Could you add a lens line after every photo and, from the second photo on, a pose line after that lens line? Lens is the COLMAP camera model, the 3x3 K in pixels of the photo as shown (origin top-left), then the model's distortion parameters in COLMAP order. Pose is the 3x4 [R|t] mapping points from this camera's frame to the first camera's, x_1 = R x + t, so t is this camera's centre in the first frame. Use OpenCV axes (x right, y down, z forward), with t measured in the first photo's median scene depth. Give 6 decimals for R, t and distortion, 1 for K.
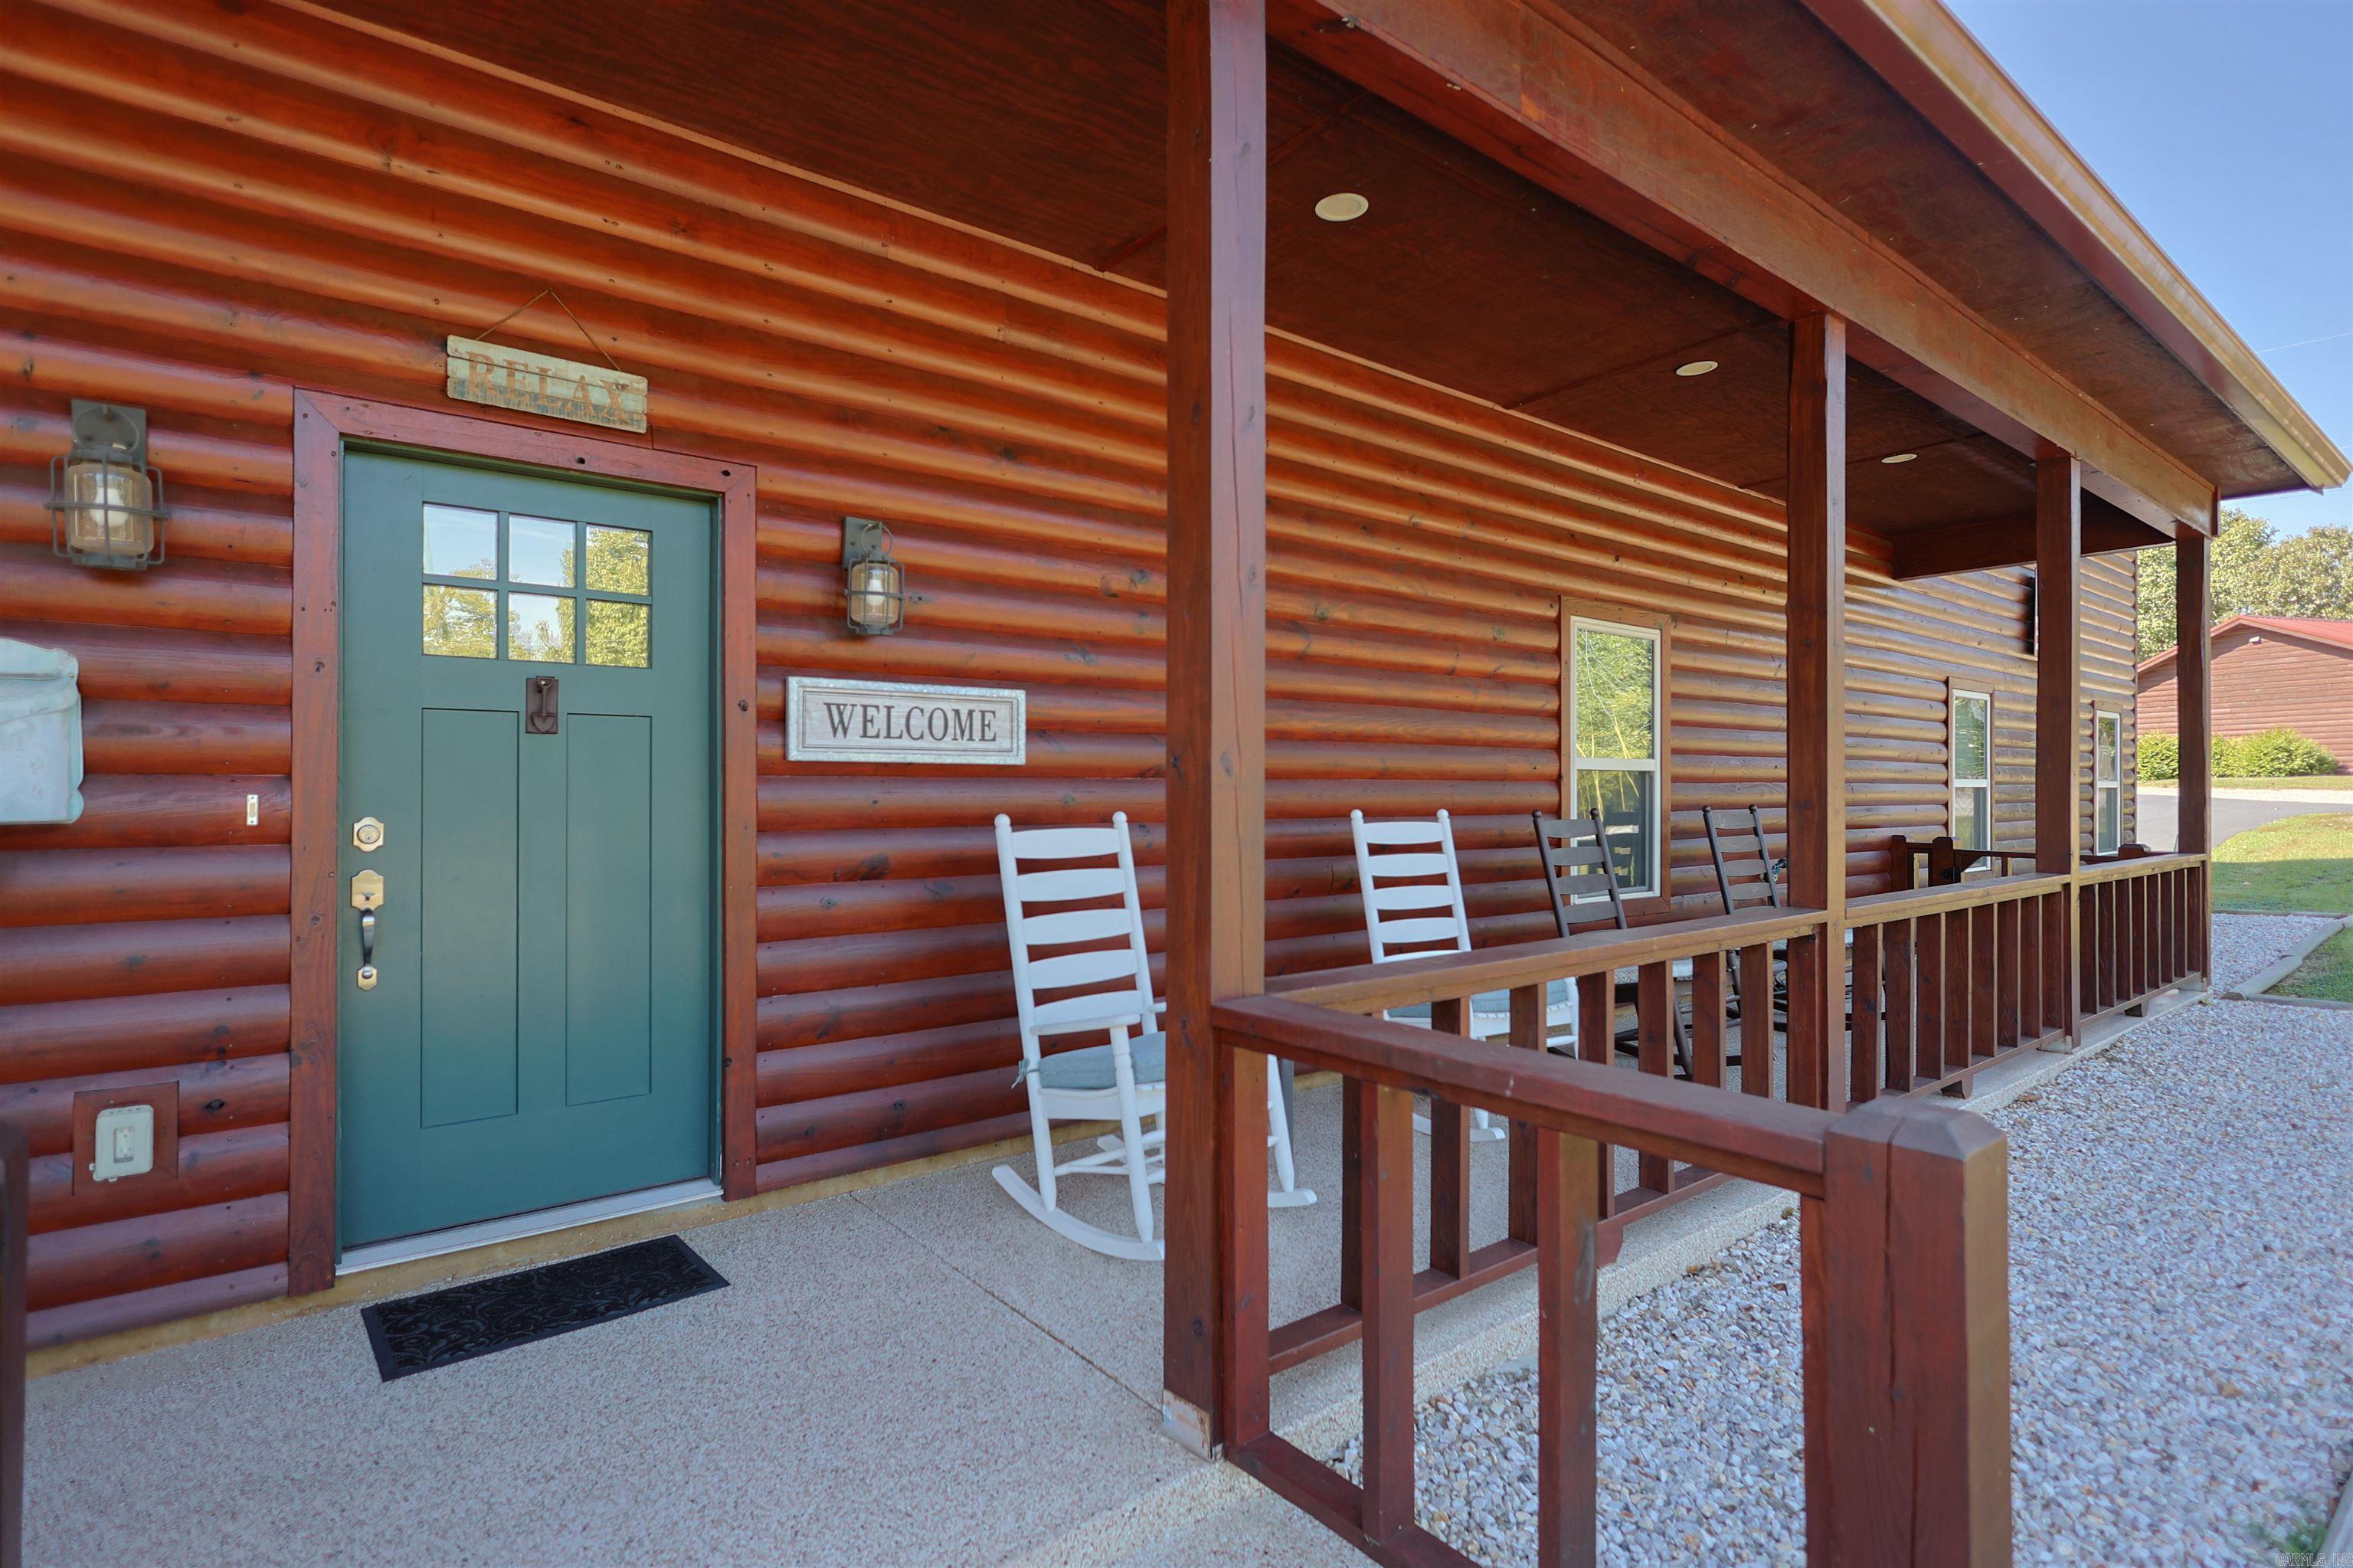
lens RADIAL K [[1186.9, 0, 1228.8], [0, 1186.9, 777.1], [0, 0, 1]] dist [0.000383, 0.000065]
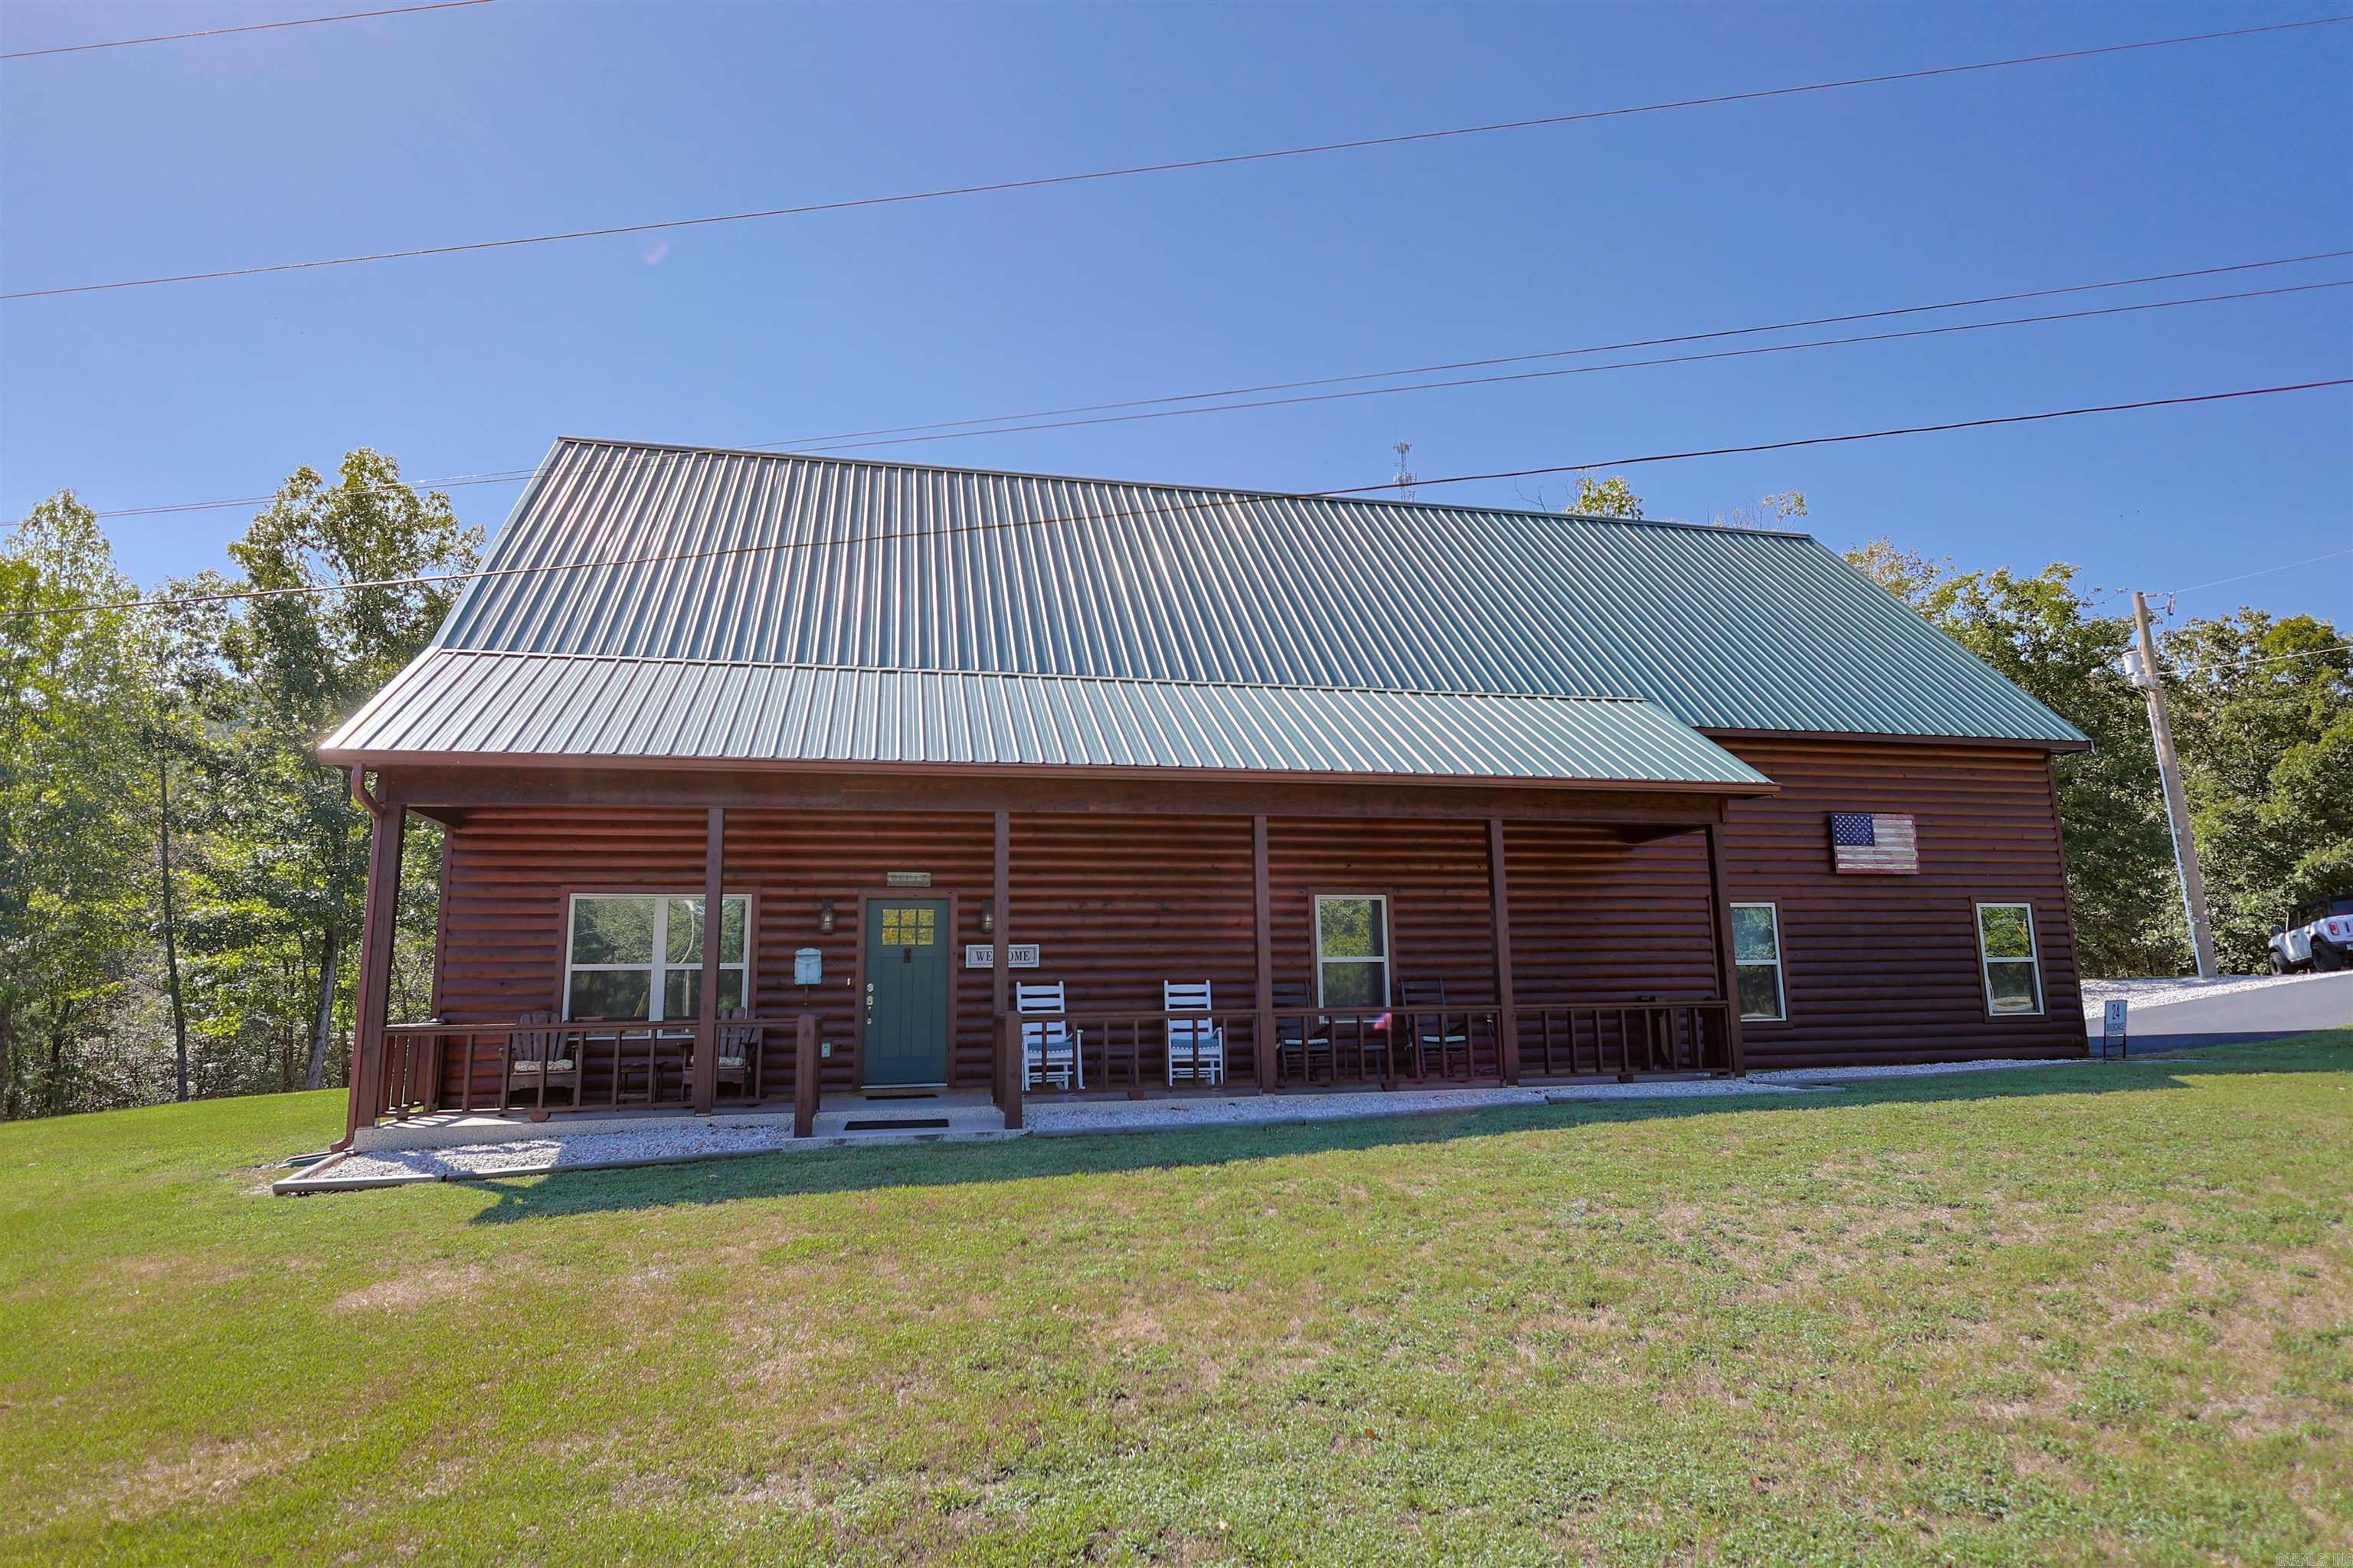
lens RADIAL K [[1199.8, 0, 1185.0], [0, 1199.8, 779.8], [0, 0, 1]] dist [0.008204, -0.000501]
pose [[0.900747, -0.090962, -0.424712, 1.892510], [0.021126, 0.985843, -0.166336, 0.044901], [0.433829, 0.140854, 0.889917, -2.119862]]
